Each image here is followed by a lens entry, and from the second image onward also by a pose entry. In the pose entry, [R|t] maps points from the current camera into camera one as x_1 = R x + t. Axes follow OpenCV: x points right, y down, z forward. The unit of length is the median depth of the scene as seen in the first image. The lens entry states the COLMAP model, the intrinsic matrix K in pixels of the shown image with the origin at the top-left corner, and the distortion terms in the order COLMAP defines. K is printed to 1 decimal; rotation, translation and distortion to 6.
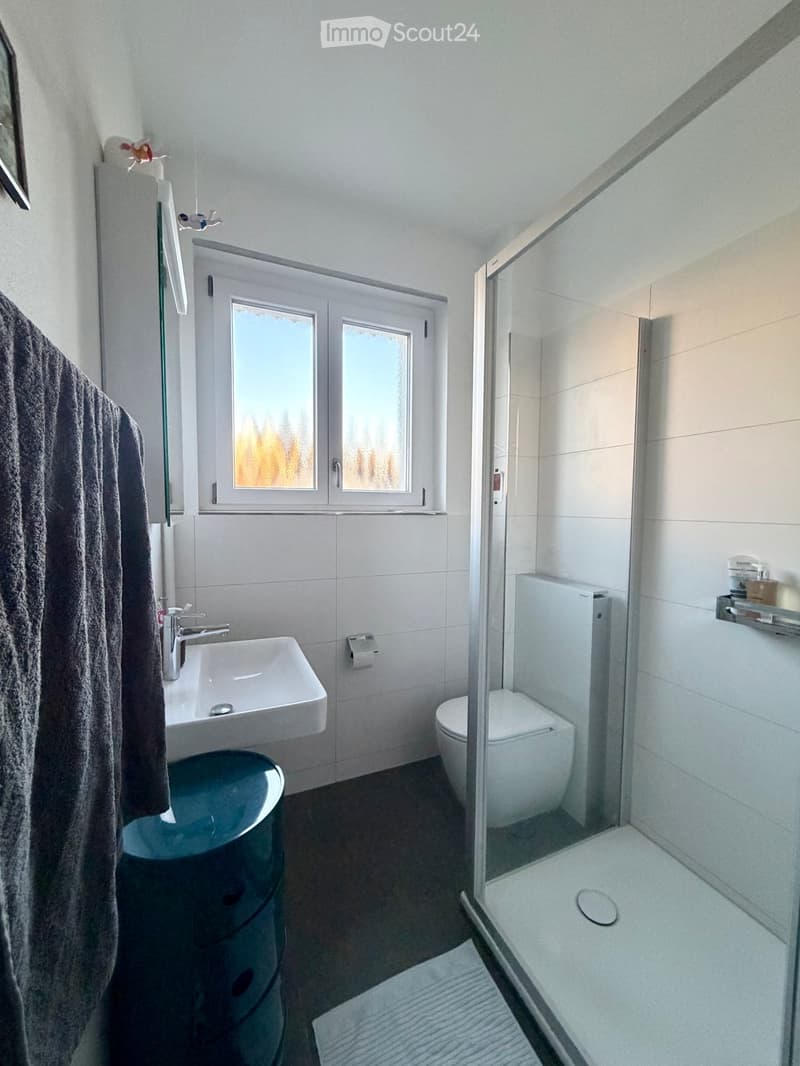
lens RADIAL K [[418.3, 0, 400.8], [0, 418.3, 530.5], [0, 0, 1]] dist [-0.000579, -0.000021]
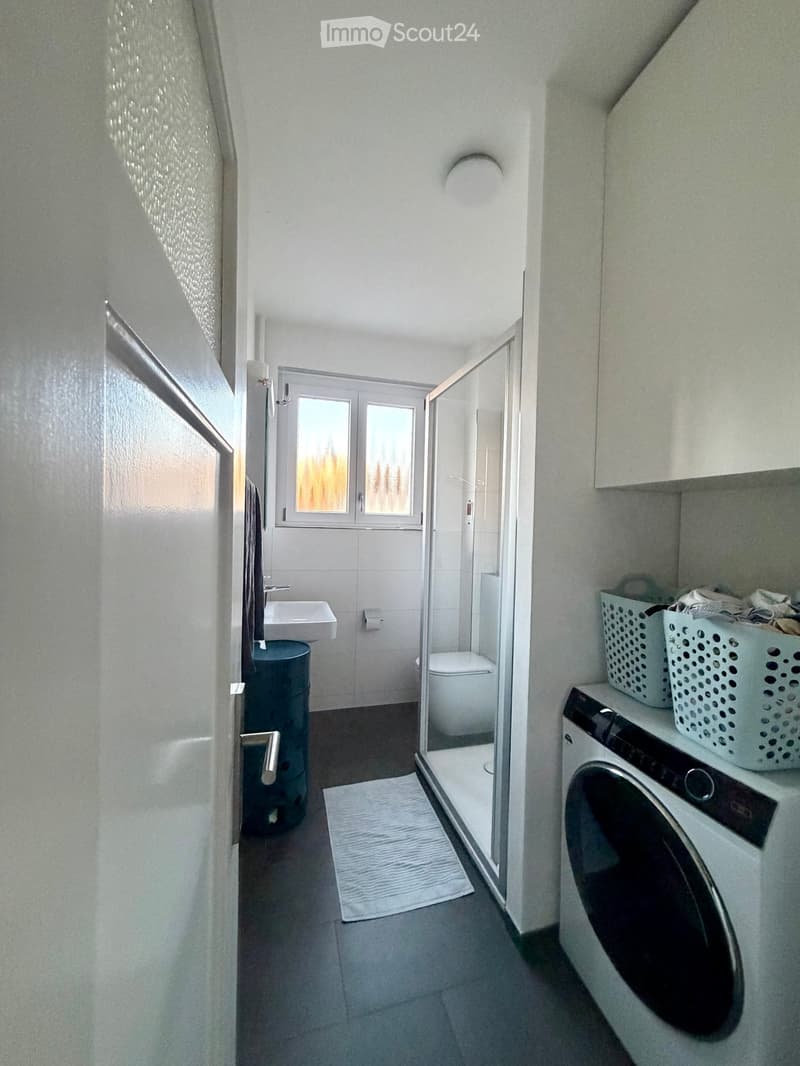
lens RADIAL K [[418.3, 0, 399.3], [0, 418.3, 531.9], [0, 0, 1]] dist [-0.000579, -0.000021]
pose [[0.989474, 0.020934, -0.143191, 0.213612], [-0.025931, 0.999115, -0.033121, 0.019415], [0.142371, 0.036485, 0.989141, -0.503434]]
